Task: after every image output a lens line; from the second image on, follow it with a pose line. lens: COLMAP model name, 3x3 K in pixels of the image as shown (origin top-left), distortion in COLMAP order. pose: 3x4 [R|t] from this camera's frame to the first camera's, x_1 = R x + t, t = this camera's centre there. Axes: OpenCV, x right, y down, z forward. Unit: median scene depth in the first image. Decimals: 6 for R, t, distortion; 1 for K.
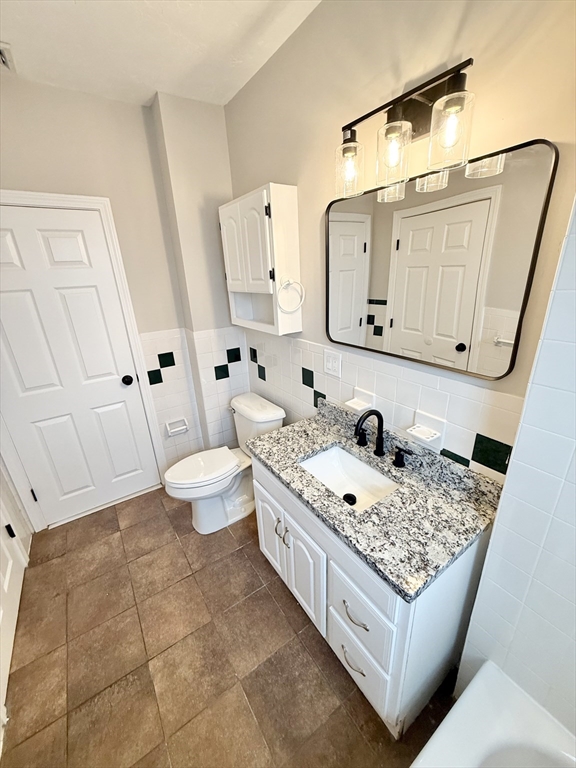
lens RADIAL K [[306.5, 0, 288.8], [0, 306.5, 381.7], [0, 0, 1]] dist [-0.002062, 0.001324]
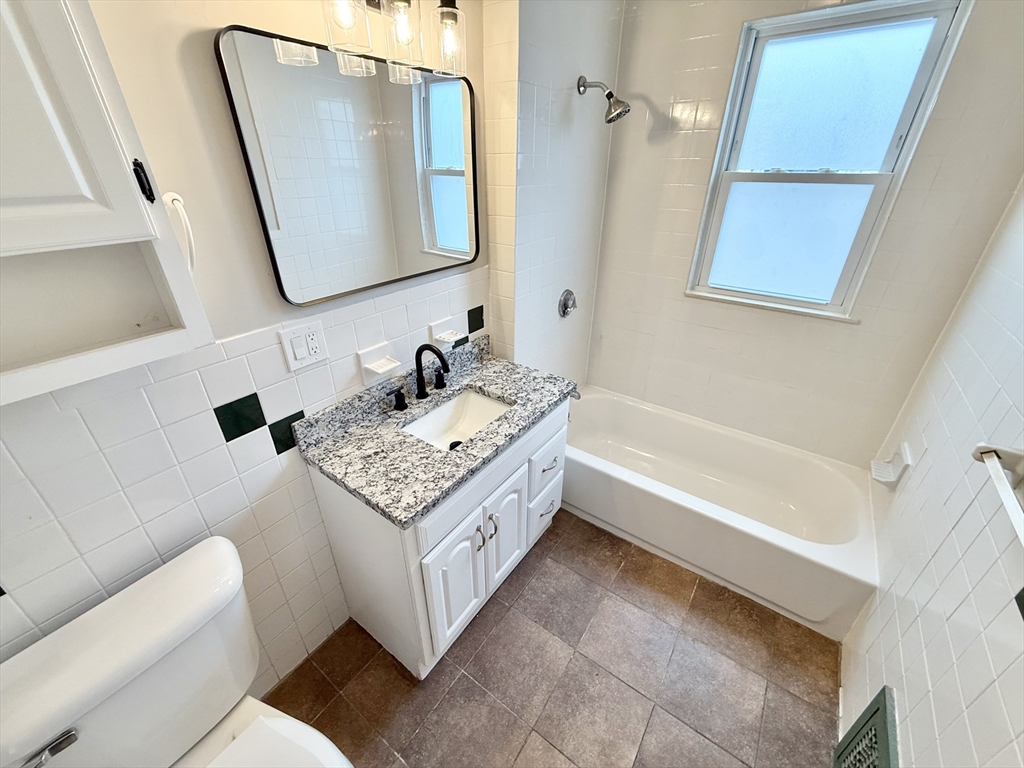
lens RADIAL K [[408.7, 0, 509.0], [0, 408.7, 381.8], [0, 0, 1]] dist [-0.002062, 0.001324]
pose [[-0.336789, -0.399416, 0.852667, -0.713173], [0.341199, 0.792253, 0.505884, -0.282152], [-0.877586, 0.461305, -0.130542, 0.856576]]
